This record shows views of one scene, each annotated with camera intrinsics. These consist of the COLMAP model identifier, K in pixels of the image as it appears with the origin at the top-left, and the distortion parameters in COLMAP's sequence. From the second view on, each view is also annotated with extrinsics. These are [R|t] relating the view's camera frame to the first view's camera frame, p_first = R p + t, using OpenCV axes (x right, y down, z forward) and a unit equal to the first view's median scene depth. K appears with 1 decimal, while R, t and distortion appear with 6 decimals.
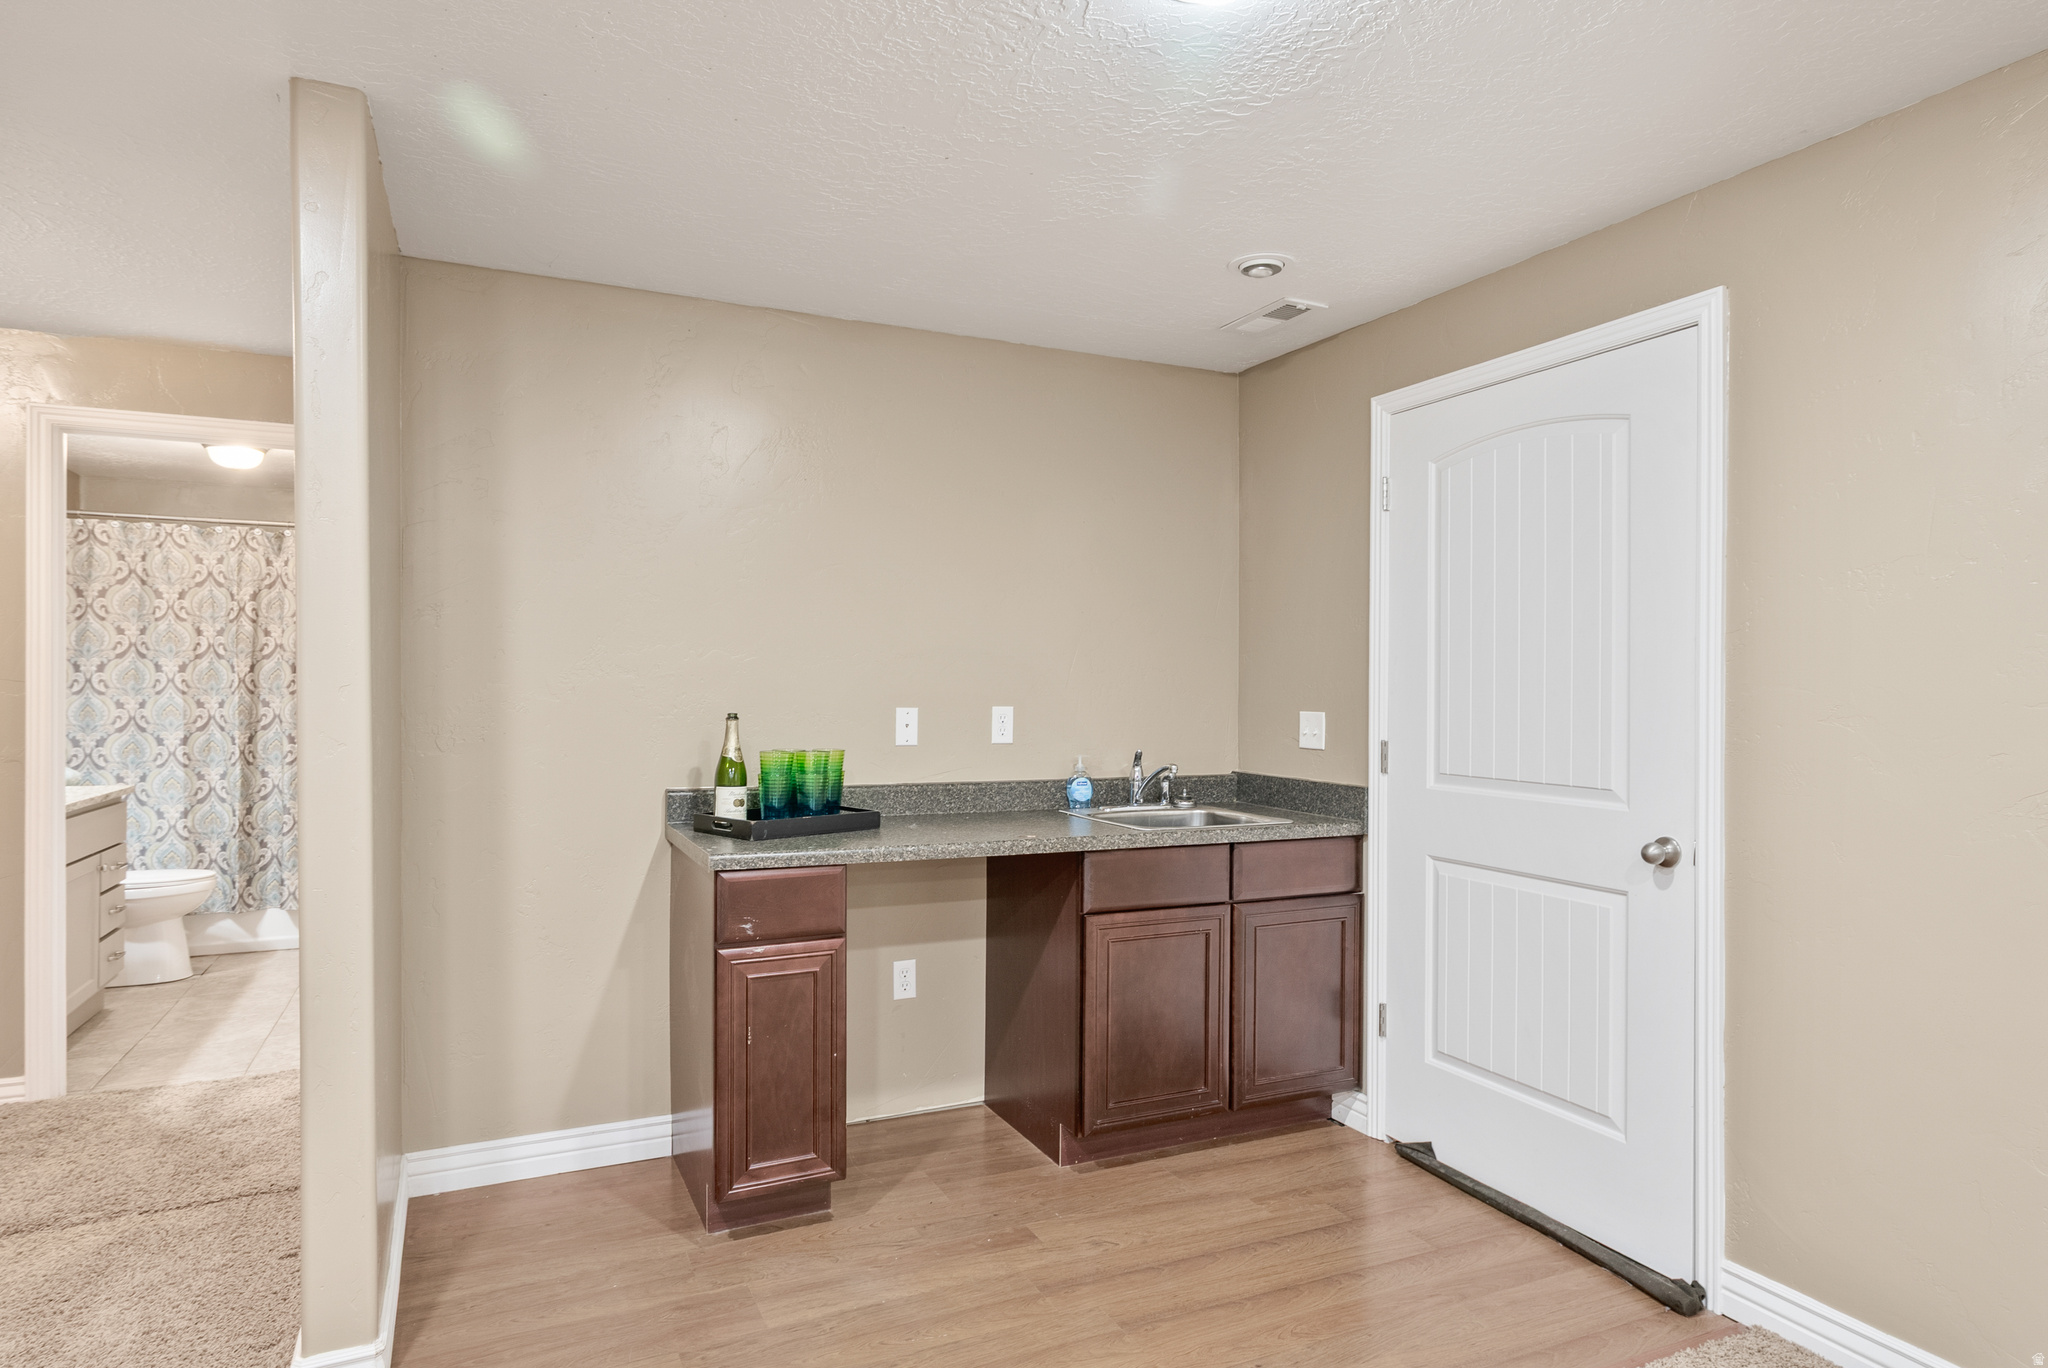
lens RADIAL K [[1159.7, 0, 1030.5], [0, 1159.7, 688.0], [0, 0, 1]] dist [-0.002445, 0.000203]
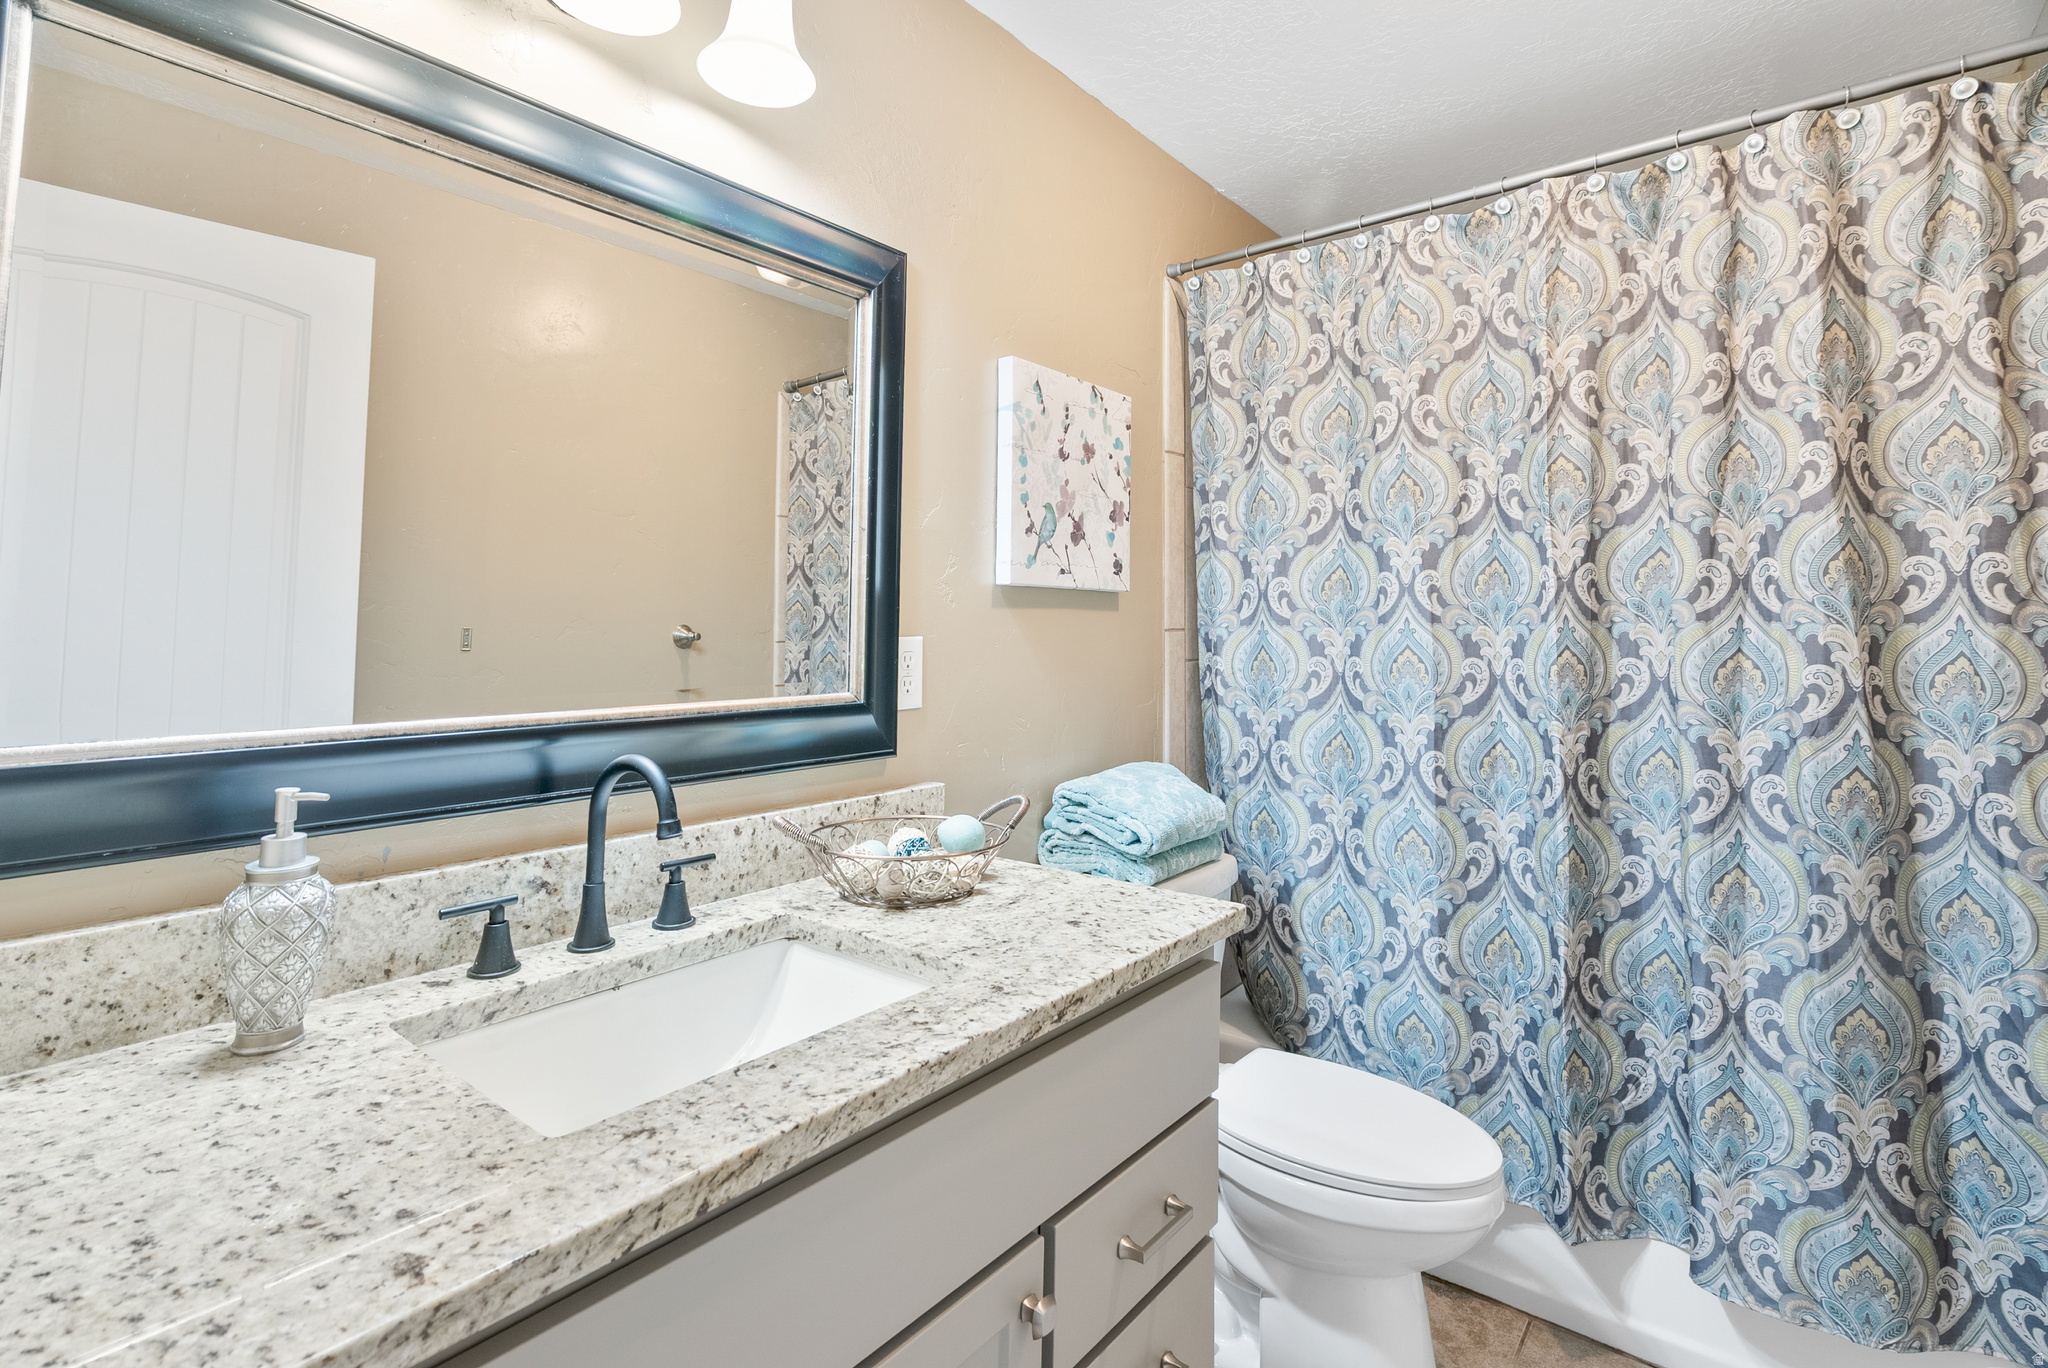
lens RADIAL K [[937.8, 0, 1092.5], [0, 937.8, 593.8], [0, 0, 1]] dist [0.000653, 0.000384]
pose [[0.466398, -0.045819, -0.883387, -0.495552], [-0.002255, 0.998593, -0.052985, 0.013148], [0.884572, 0.026704, 0.465638, 0.740091]]
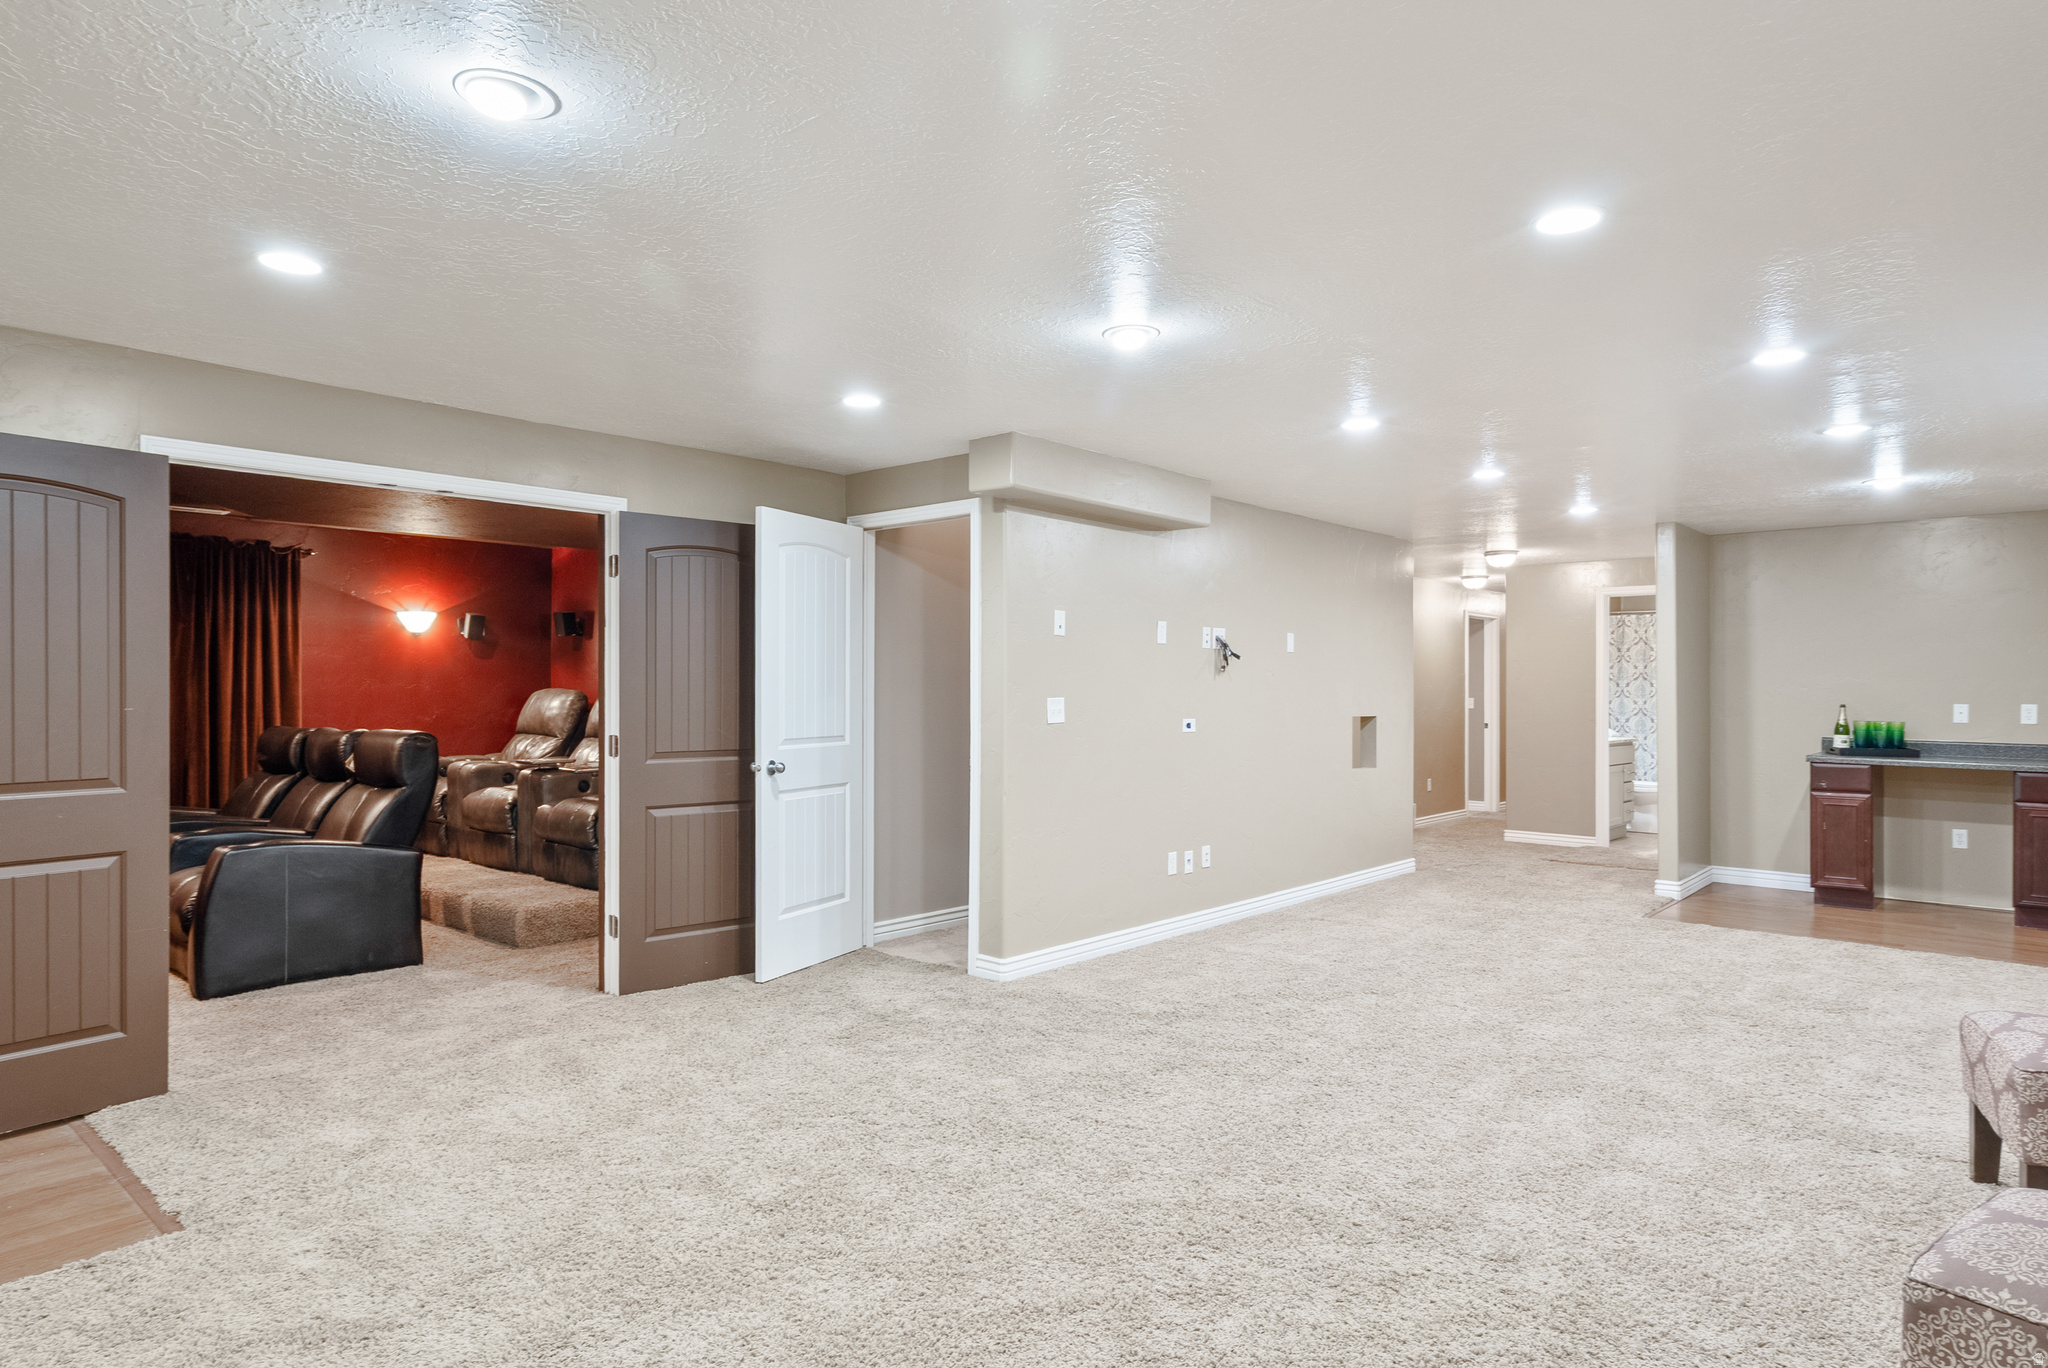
lens RADIAL K [[1159.7, 0, 1025.3], [0, 1159.7, 687.7], [0, 0, 1]] dist [-0.002445, 0.000203]
pose [[0.381862, -0.002289, -0.924217, 0.717509], [-0.006784, 0.999963, -0.005280, 0.006271], [0.924195, 0.008286, 0.381832, -0.806891]]
